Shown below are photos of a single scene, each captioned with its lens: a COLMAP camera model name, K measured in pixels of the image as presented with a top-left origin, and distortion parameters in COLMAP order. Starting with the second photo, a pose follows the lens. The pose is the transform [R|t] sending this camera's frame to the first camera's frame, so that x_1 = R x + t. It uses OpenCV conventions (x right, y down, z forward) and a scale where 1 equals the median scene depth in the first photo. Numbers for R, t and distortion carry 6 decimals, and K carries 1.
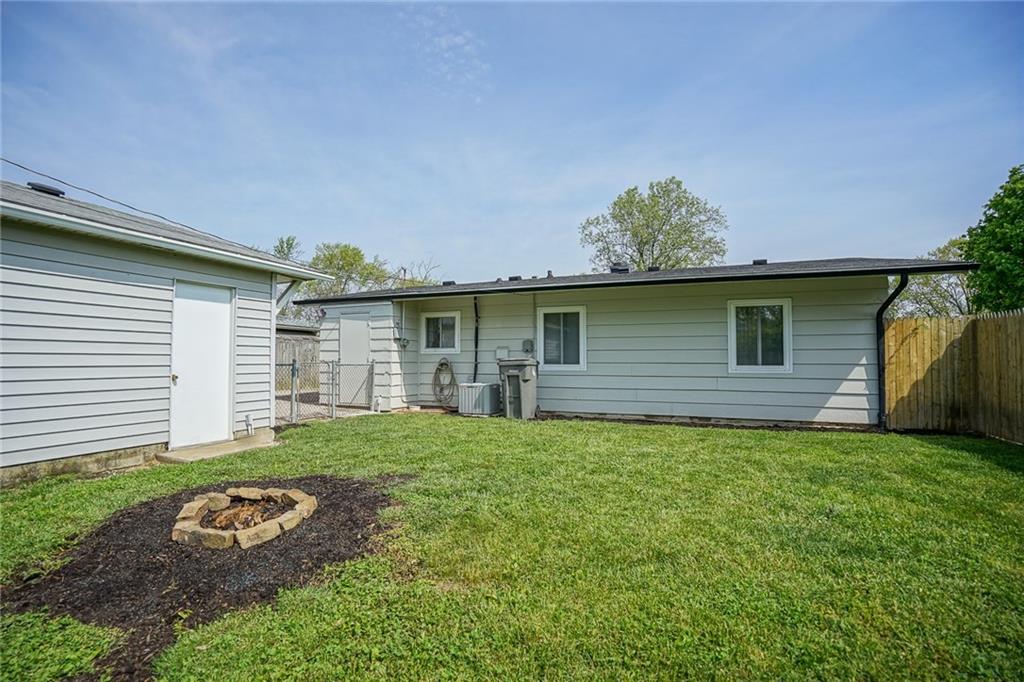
lens RADIAL K [[474.3, 0, 500.7], [0, 474.3, 343.3], [0, 0, 1]] dist [-0.043712, 0.015045]
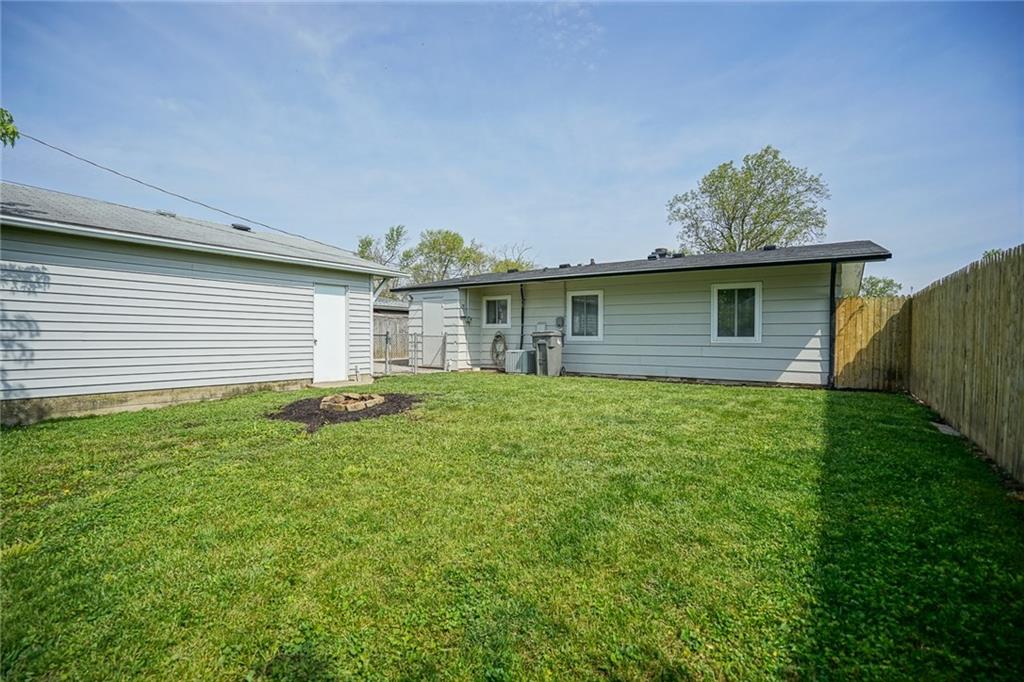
lens RADIAL K [[474.3, 0, 506.0], [0, 474.3, 342.1], [0, 0, 1]] dist [-0.043712, 0.015045]
pose [[0.978680, 0.004778, -0.205337, 0.208563], [0.004475, 0.998996, 0.044572, 0.003301], [0.205344, -0.044541, 0.977676, -0.336429]]
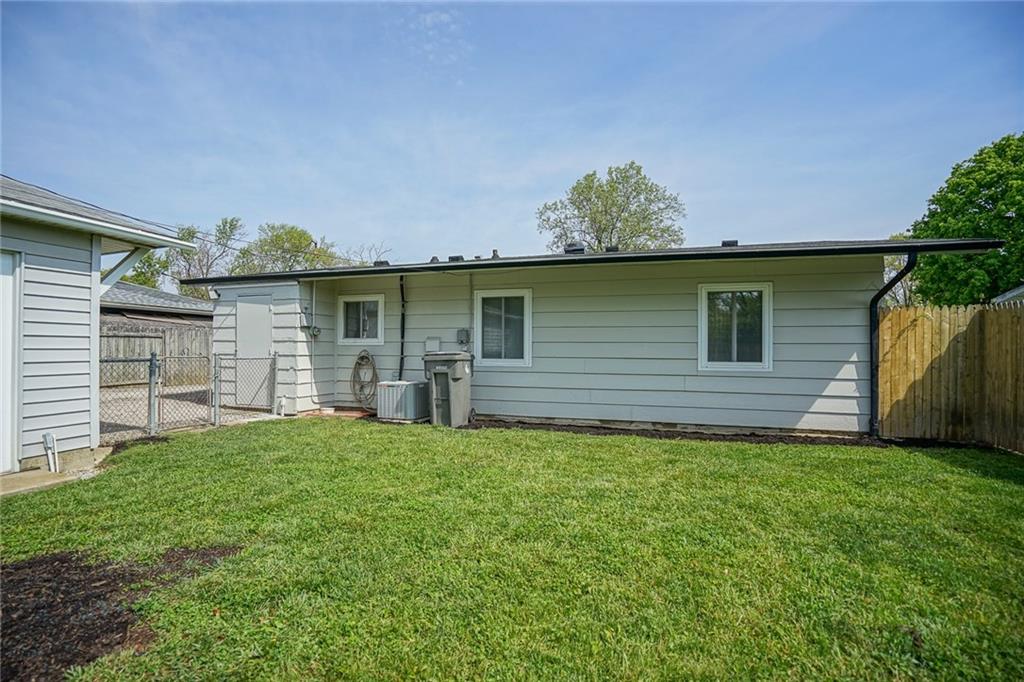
lens RADIAL K [[474.3, 0, 497.0], [0, 474.3, 342.6], [0, 0, 1]] dist [-0.043712, 0.015045]
pose [[0.996963, 0.004843, 0.077725, 0.060501], [-0.006701, 0.999698, 0.023652, -0.004242], [-0.077587, -0.024101, 0.996694, 0.188467]]
